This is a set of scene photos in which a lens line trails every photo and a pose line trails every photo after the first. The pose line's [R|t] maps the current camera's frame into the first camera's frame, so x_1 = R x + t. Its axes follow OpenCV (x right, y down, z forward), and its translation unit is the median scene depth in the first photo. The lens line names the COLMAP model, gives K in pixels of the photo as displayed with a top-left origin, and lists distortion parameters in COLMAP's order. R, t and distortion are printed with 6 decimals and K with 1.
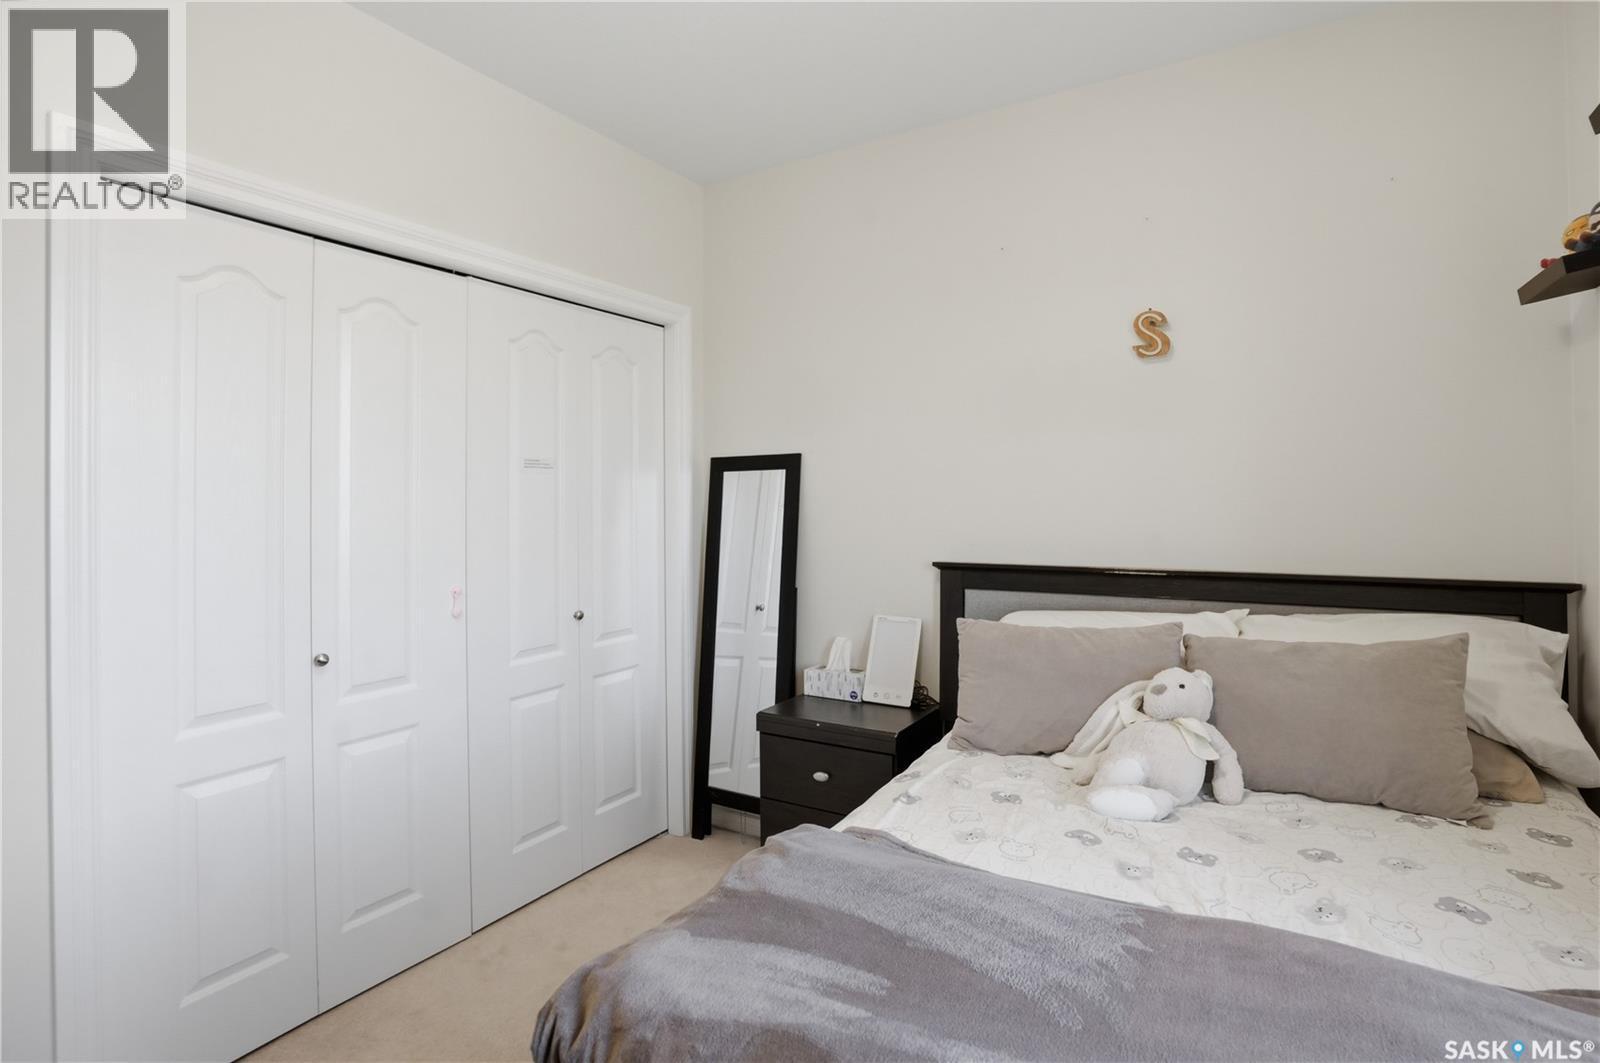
lens RADIAL K [[770.3, 0, 799.1], [0, 770.3, 508.3], [0, 0, 1]] dist [-0.043994, 0.000385]
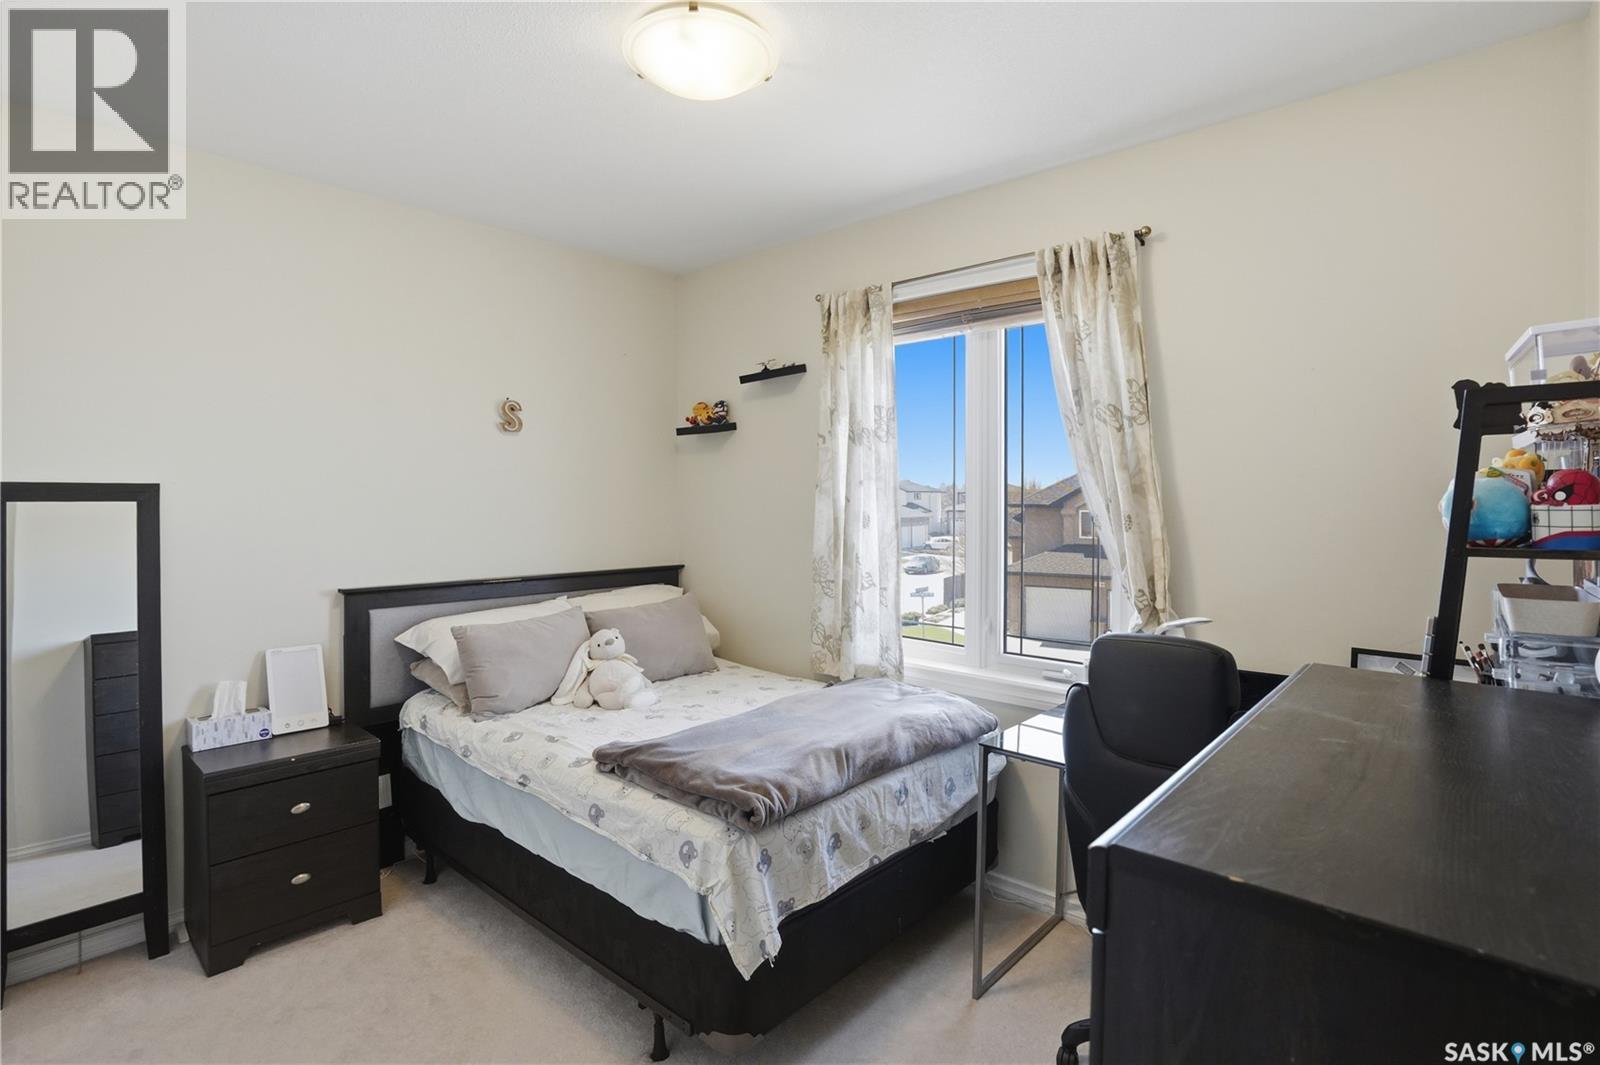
lens RADIAL K [[770.3, 0, 799.1], [0, 770.3, 509.3], [0, 0, 1]] dist [-0.043994, 0.000385]
pose [[0.236102, -0.009216, 0.971685, -0.726340], [0.004805, 0.999954, 0.008316, -0.051265], [-0.971716, 0.002705, 0.236135, 0.101781]]
